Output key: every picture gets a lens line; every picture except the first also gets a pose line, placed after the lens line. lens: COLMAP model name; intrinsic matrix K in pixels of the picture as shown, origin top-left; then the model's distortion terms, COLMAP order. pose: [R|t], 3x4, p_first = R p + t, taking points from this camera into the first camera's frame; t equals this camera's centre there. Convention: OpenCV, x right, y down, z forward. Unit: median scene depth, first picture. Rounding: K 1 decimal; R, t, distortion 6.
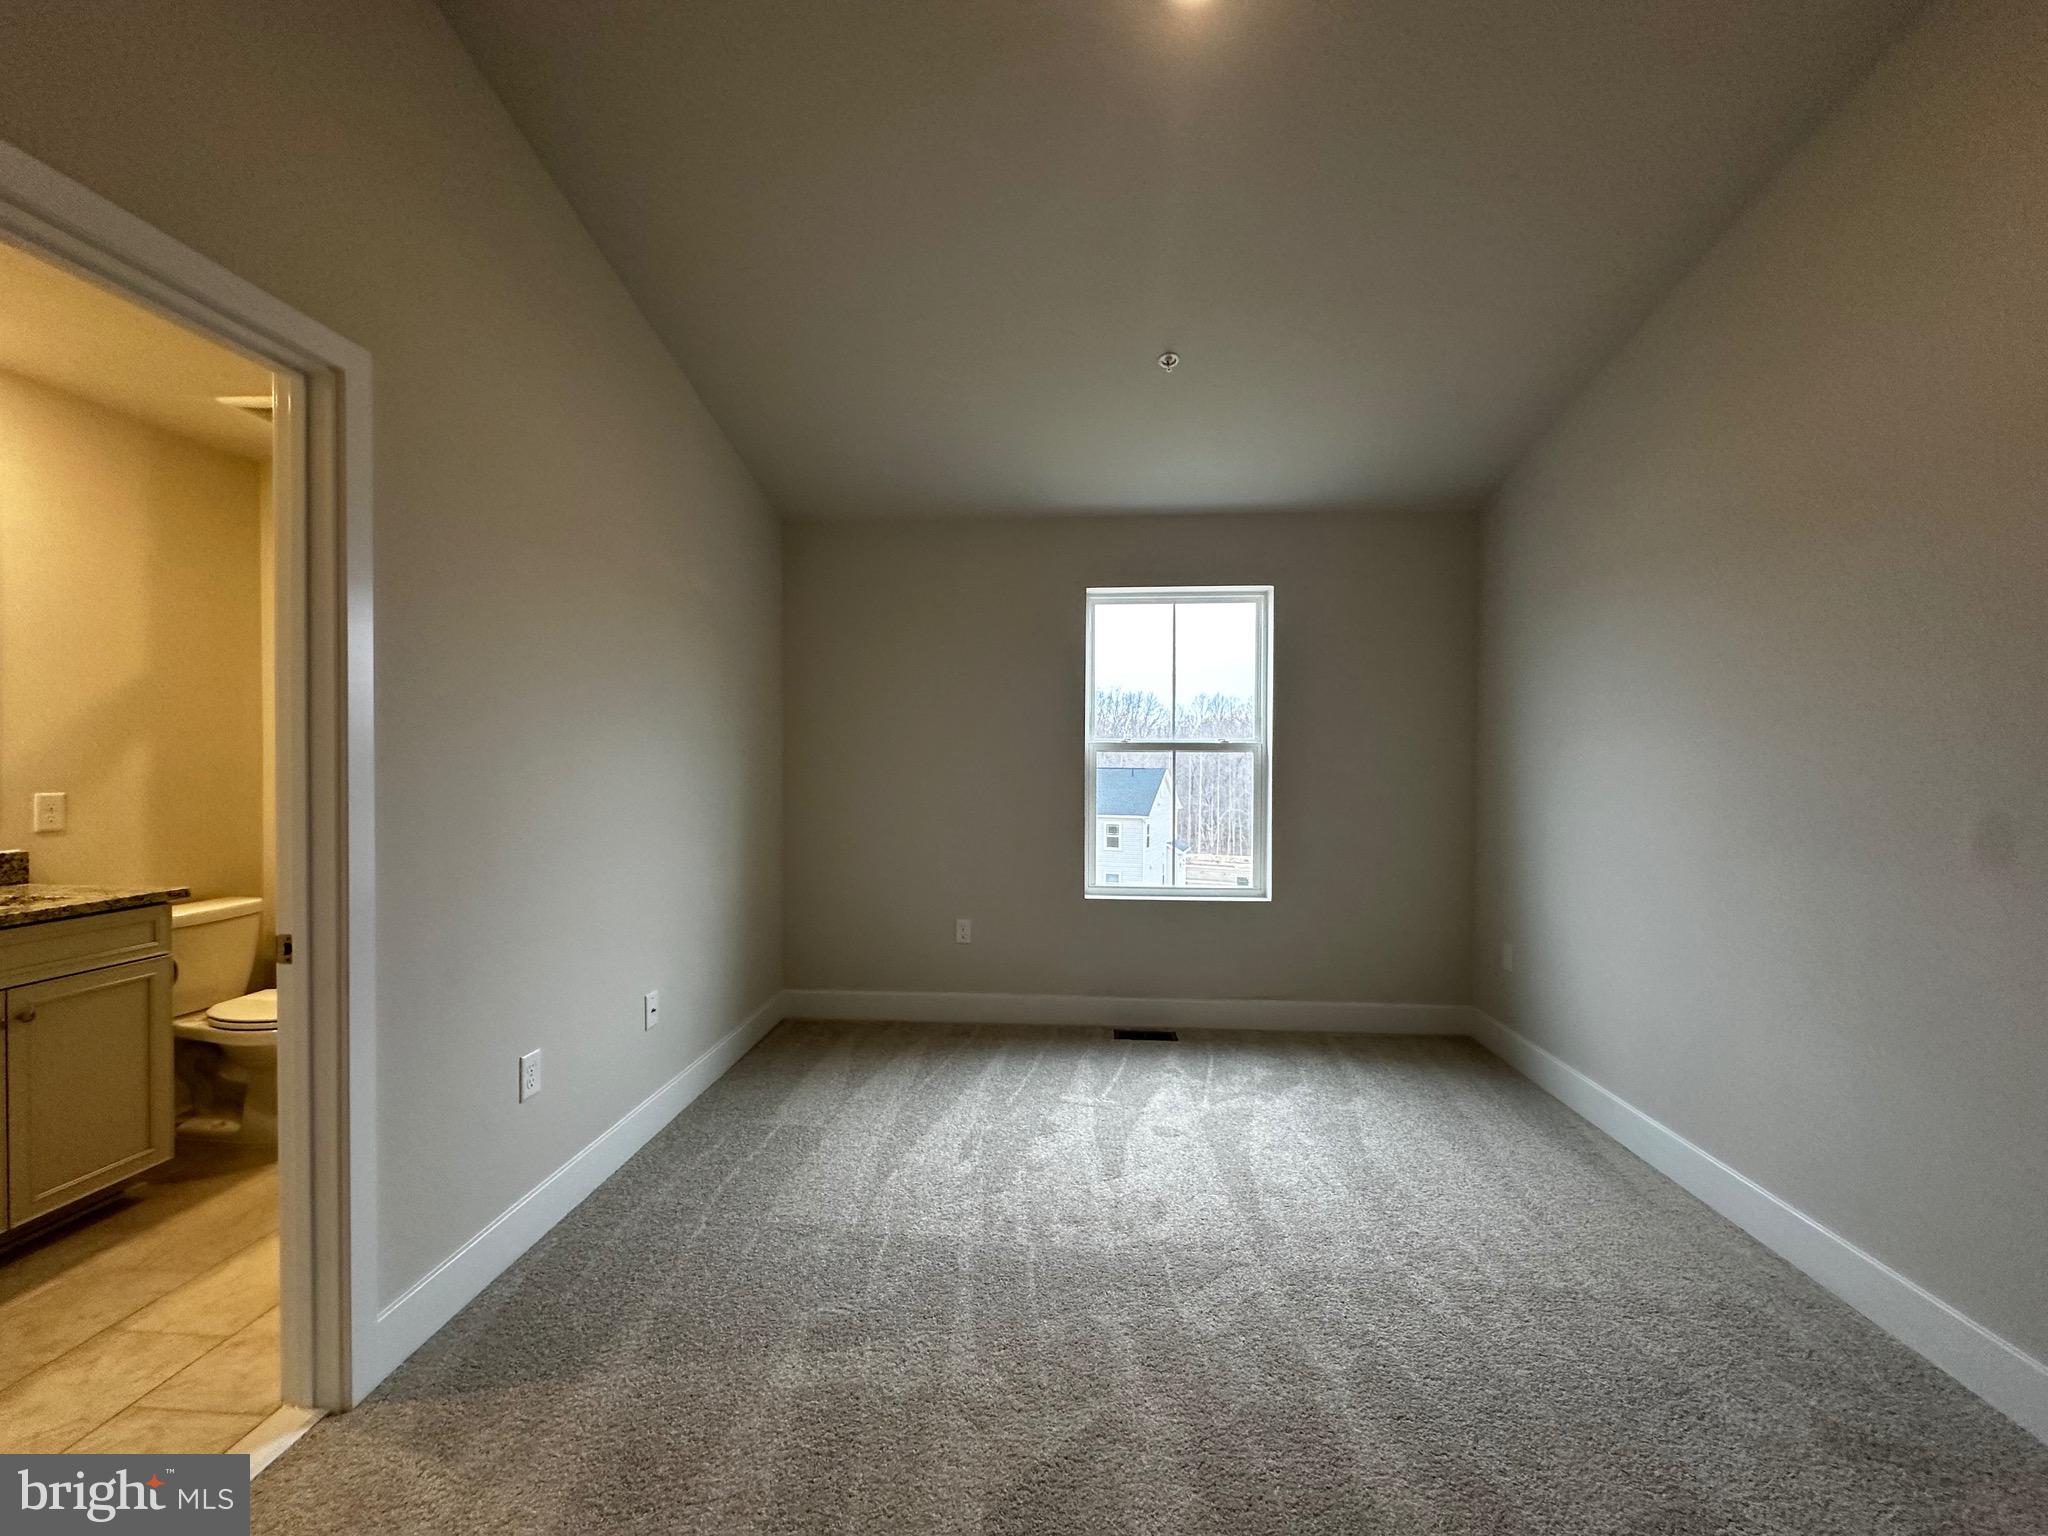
lens RADIAL K [[821.0, 0, 1024.0], [0, 821.0, 768.0], [0, 0, 1]] dist [0.001168, 0.000639]
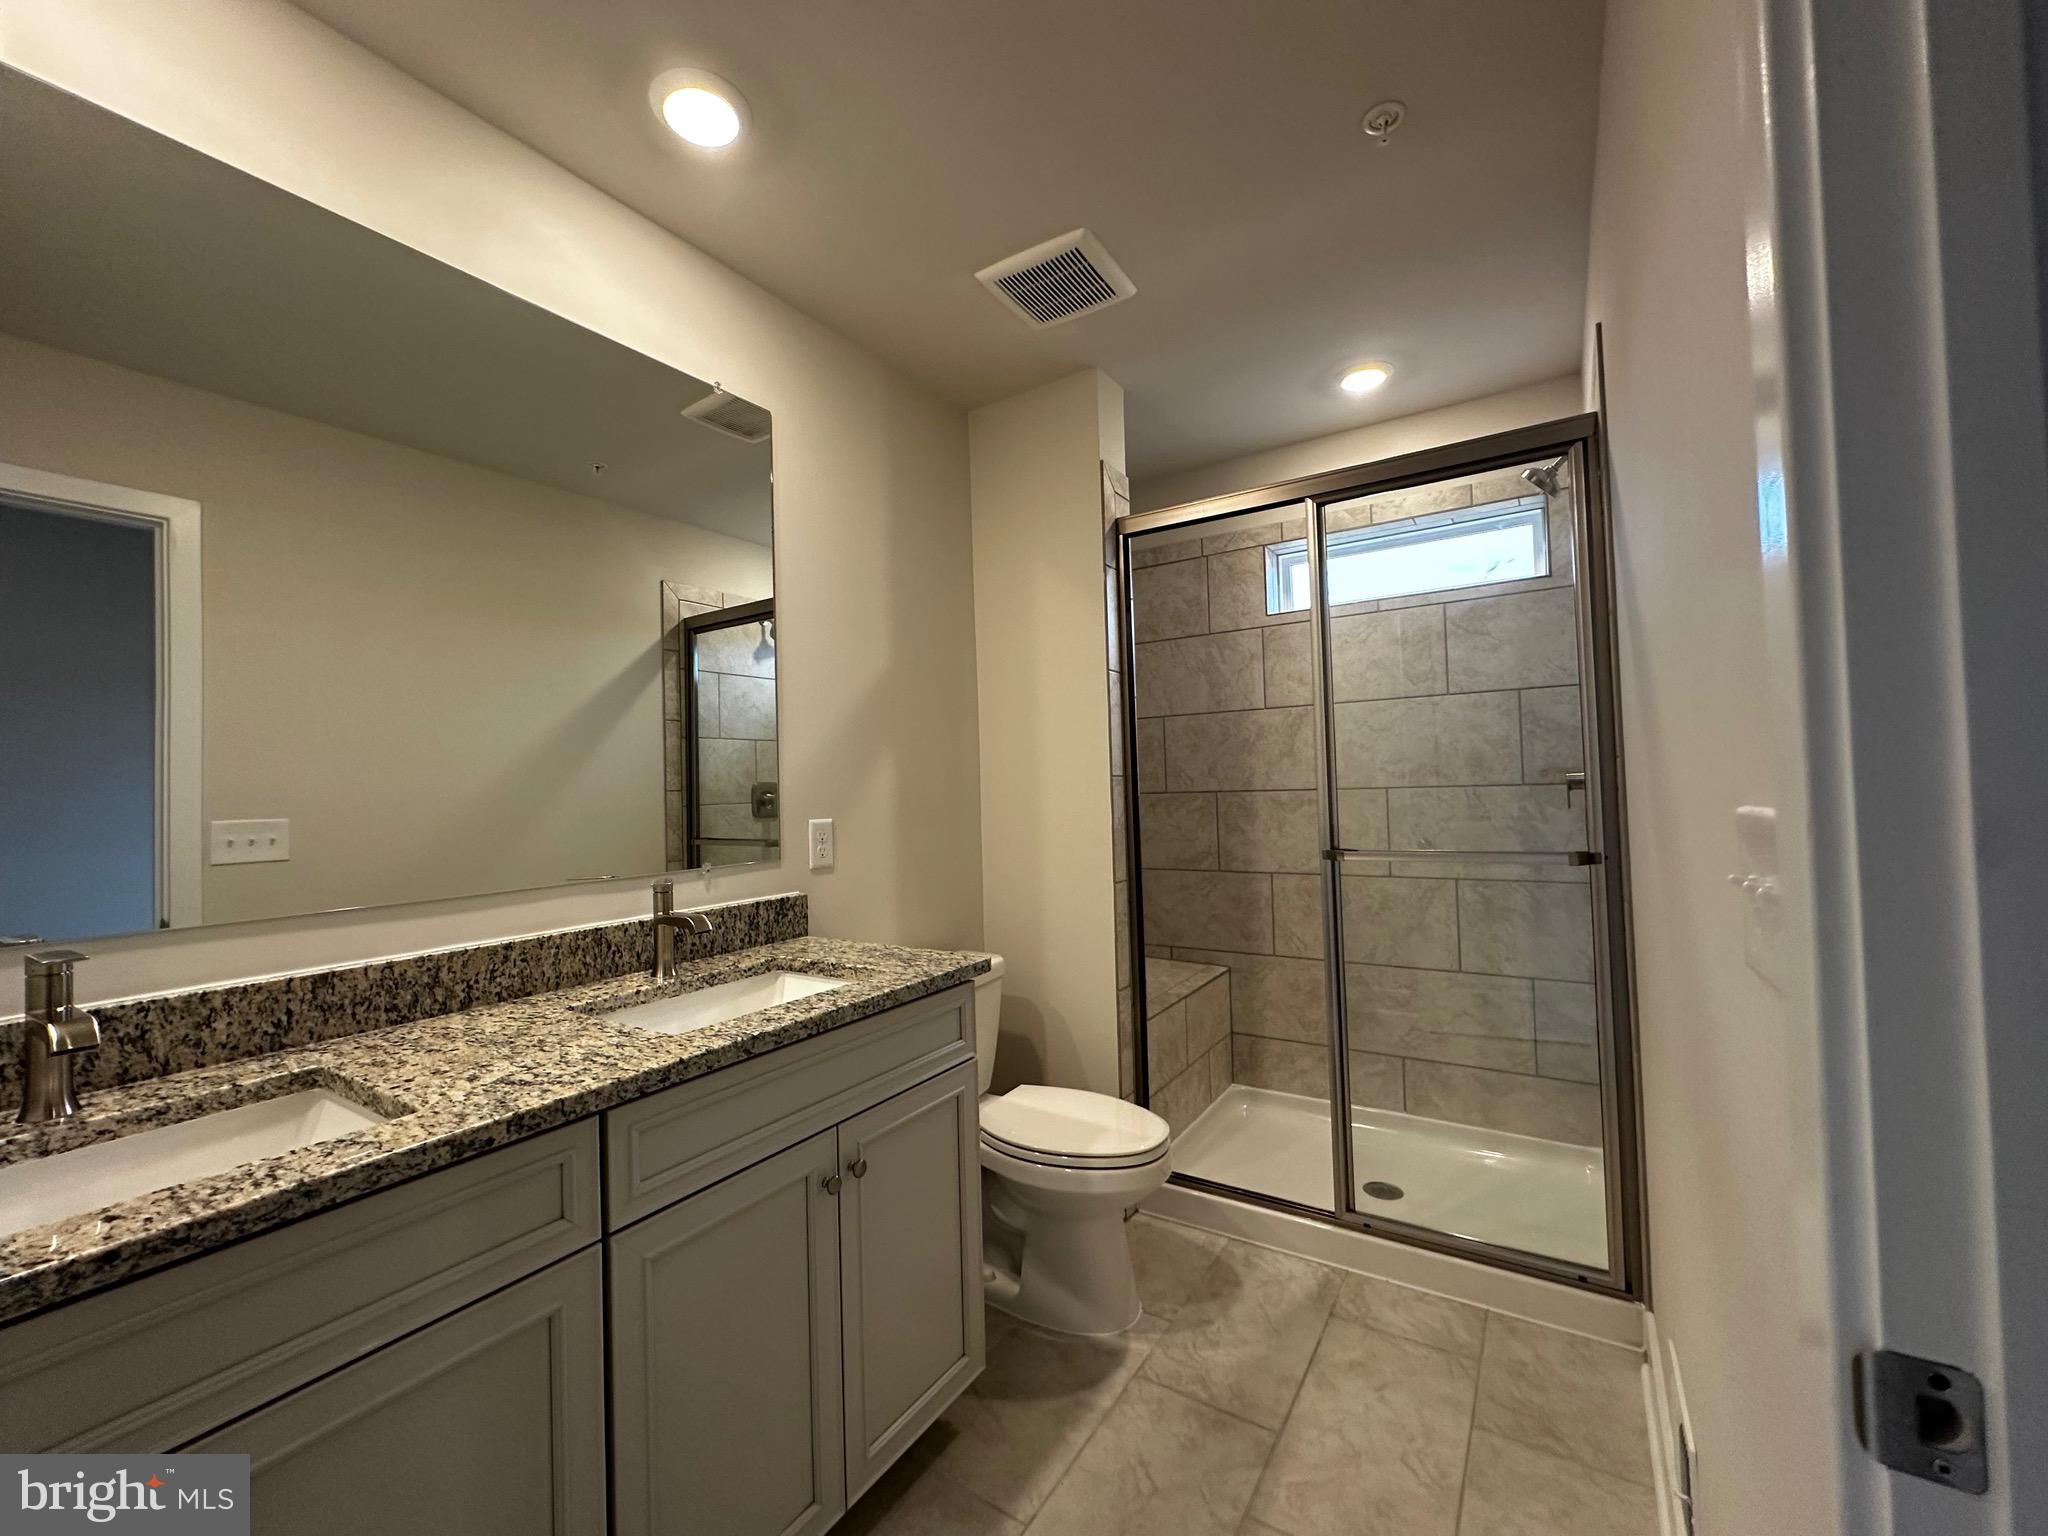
lens RADIAL K [[821.0, 0, 1024.0], [0, 821.0, 768.0], [0, 0, 1]] dist [0.001168, 0.000639]
pose [[0.873268, -0.044439, -0.485209, -0.647271], [0.029624, 0.998832, -0.038164, 0.017586], [0.486338, 0.018953, 0.873565, 0.417900]]
